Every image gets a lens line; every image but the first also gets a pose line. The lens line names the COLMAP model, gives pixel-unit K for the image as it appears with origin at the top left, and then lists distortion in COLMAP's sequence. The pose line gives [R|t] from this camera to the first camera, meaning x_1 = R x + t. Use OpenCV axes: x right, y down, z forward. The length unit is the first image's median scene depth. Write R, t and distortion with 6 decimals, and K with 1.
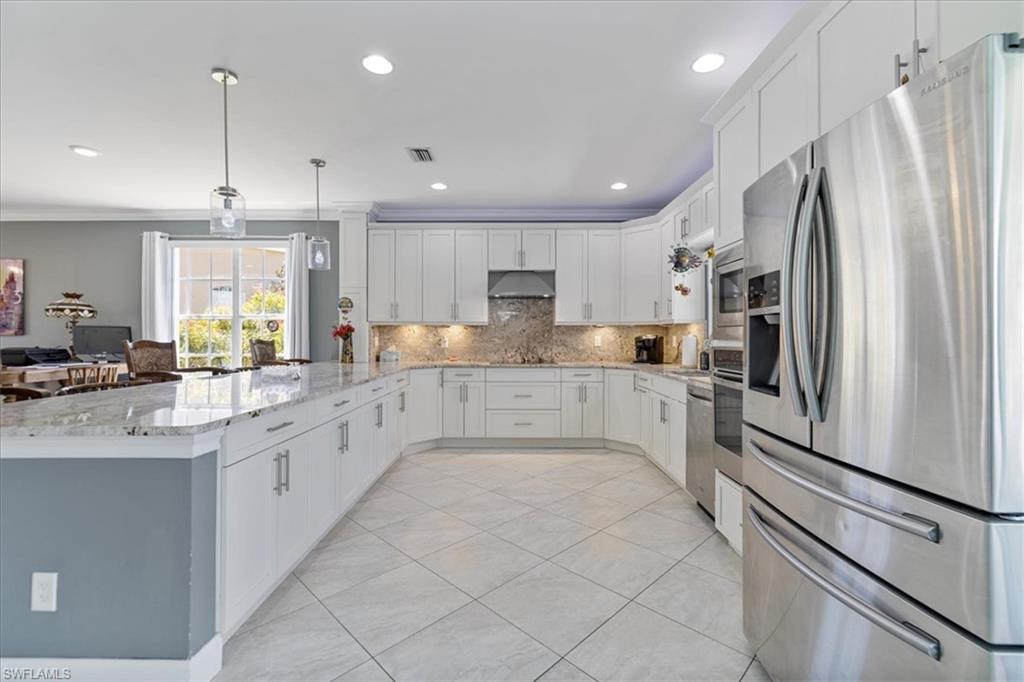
lens RADIAL K [[437.5, 0, 509.7], [0, 437.5, 336.5], [0, 0, 1]] dist [0.006569, -0.000907]
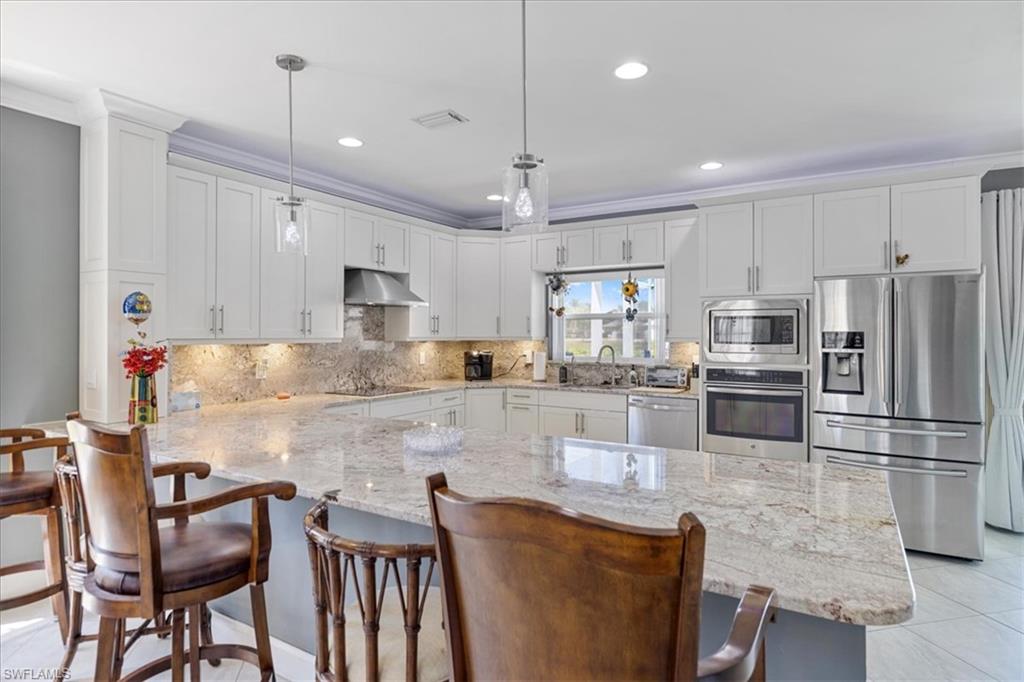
lens RADIAL K [[552.6, 0, 509.6], [0, 552.6, 335.7], [0, 0, 1]] dist [0.007057, 0.001468]
pose [[0.515681, -0.003967, 0.856772, -0.689617], [-0.000047, 0.999989, 0.004659, -0.041690], [-0.856781, -0.002443, 0.515675, 0.311032]]
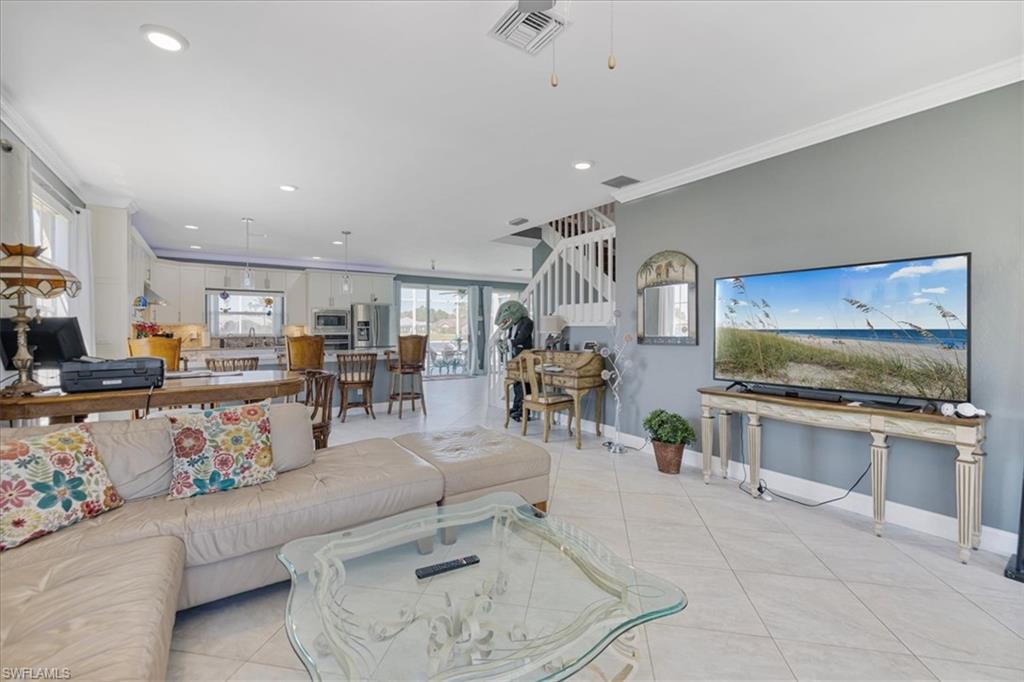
lens RADIAL K [[437.5, 0, 501.1], [0, 437.5, 333.8], [0, 0, 1]] dist [0.006569, -0.000907]
pose [[-0.567530, -0.008858, 0.823305, -1.704098], [0.002378, 0.999920, 0.012397, -0.011297], [-0.823349, 0.008994, -0.567464, 0.888217]]
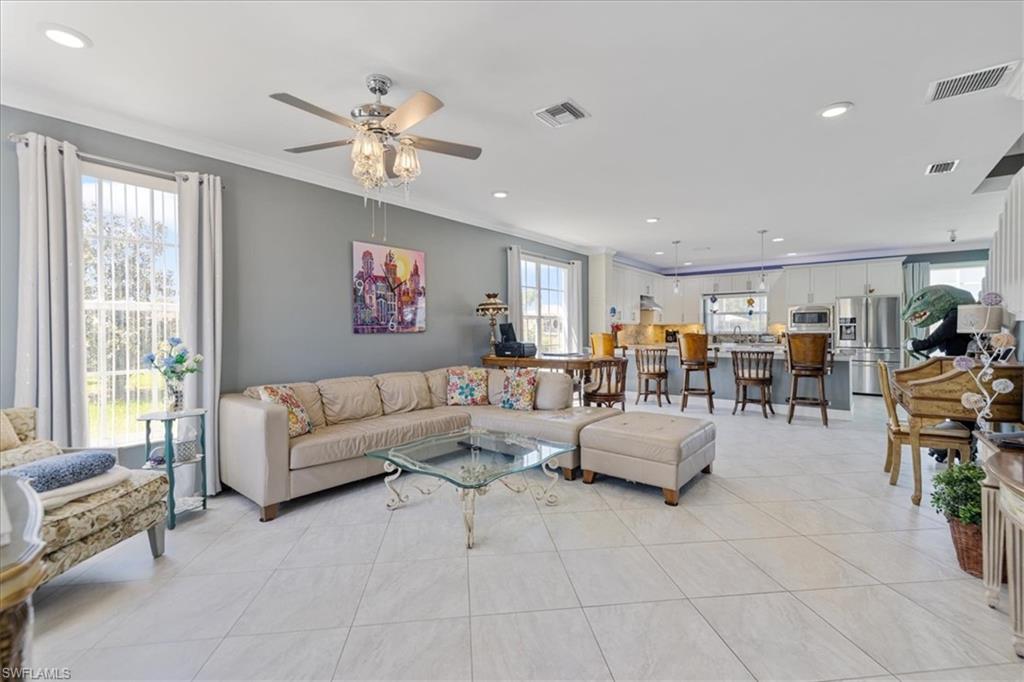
lens RADIAL K [[437.5, 0, 505.0], [0, 437.5, 333.0], [0, 0, 1]] dist [0.006569, -0.000907]
pose [[0.619915, -0.010628, 0.784597, -1.892015], [0.006822, 0.999943, 0.008155, -0.008549], [-0.784639, 0.000298, 0.619953, 0.300531]]
